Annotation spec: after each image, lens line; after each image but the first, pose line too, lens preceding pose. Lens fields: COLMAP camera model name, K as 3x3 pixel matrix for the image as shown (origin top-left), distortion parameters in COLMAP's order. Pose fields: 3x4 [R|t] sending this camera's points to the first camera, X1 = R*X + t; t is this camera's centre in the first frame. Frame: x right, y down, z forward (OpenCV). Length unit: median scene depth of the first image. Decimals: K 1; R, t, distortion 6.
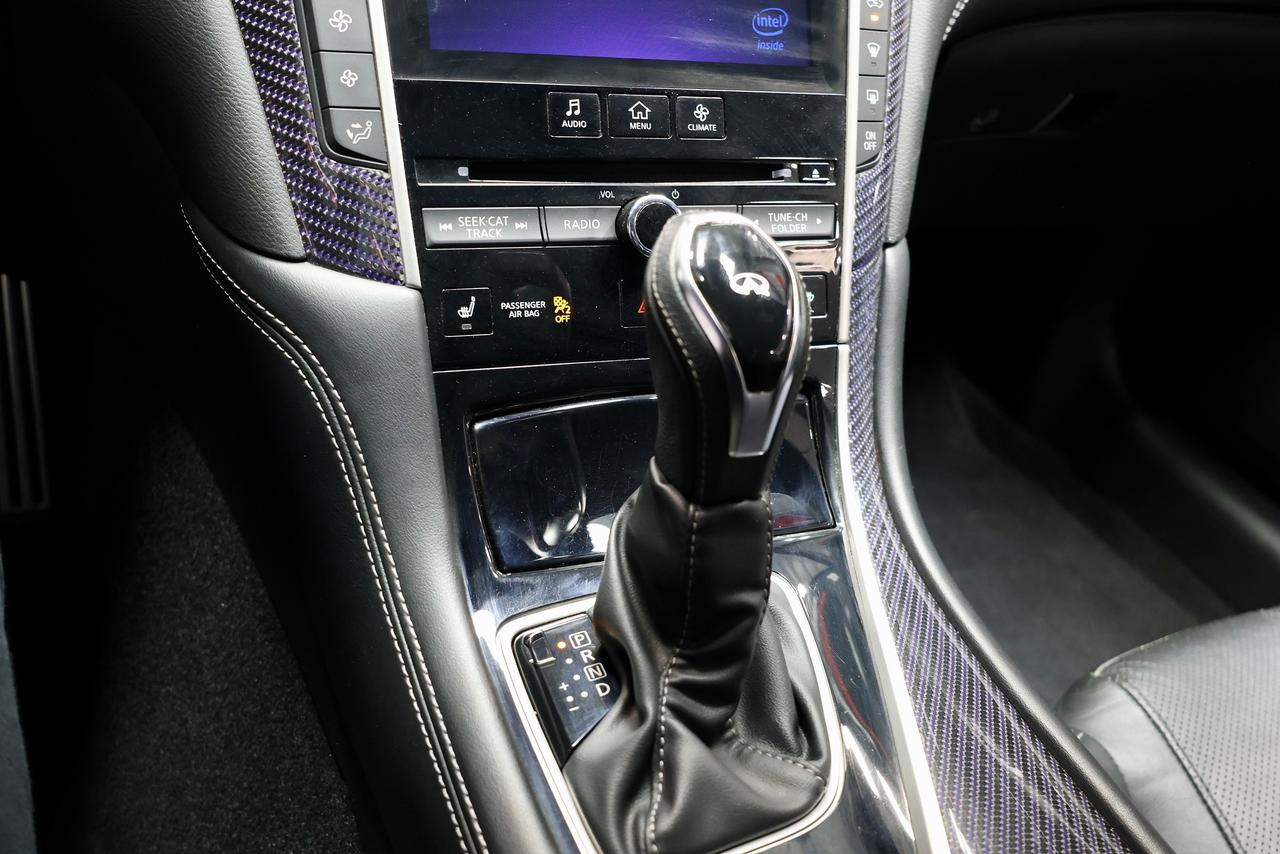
lens RADIAL K [[1289.1, 0, 642.5], [0, 1289.1, 426.9], [0, 0, 1]] dist [0.044142, 0.000000]
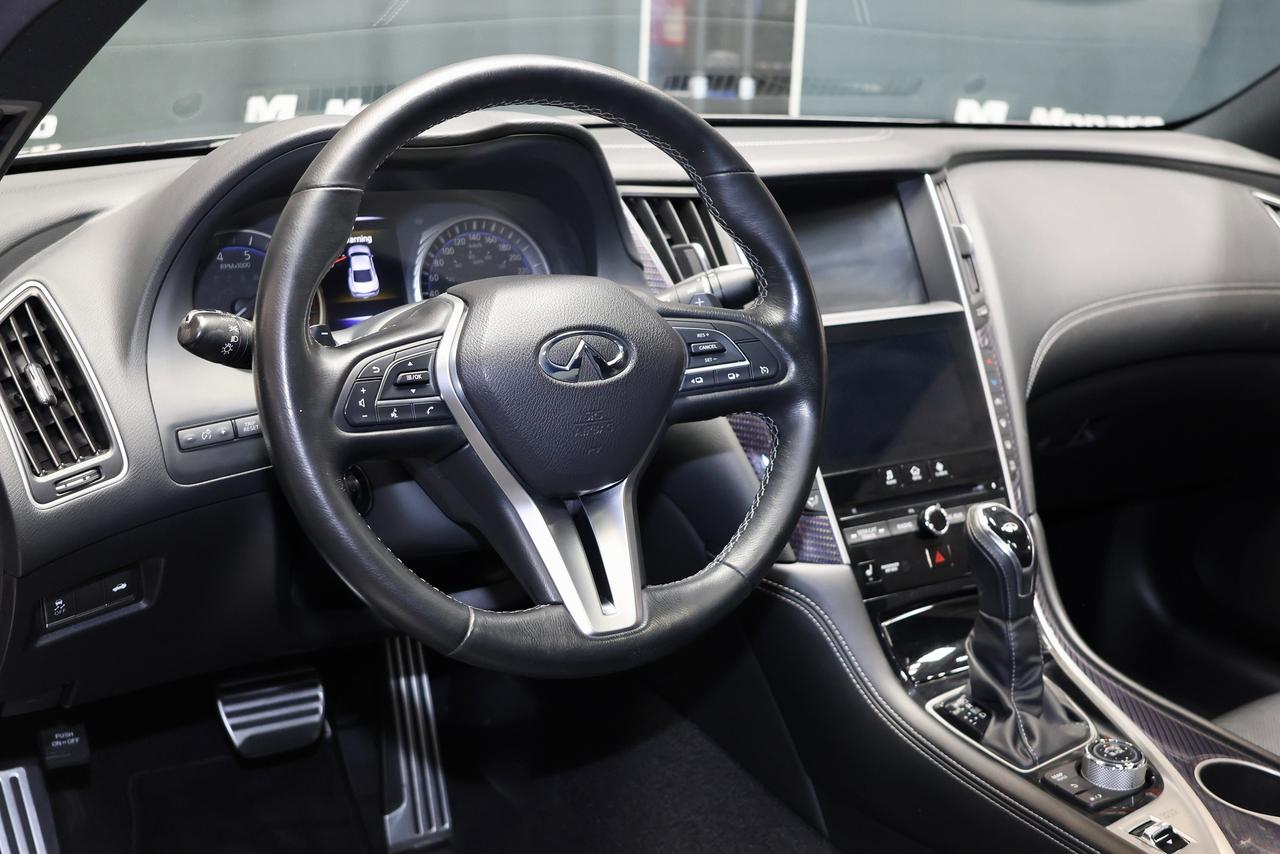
lens RADIAL K [[1571.9, 0, 651.4], [0, 1571.9, 429.5], [0, 0, 1]] dist [-0.024943, 0.000000]
pose [[0.981108, -0.174972, 0.082535, -0.666495], [0.190609, 0.947253, -0.257643, 0.293349], [-0.033102, 0.268508, 0.962709, -1.594474]]
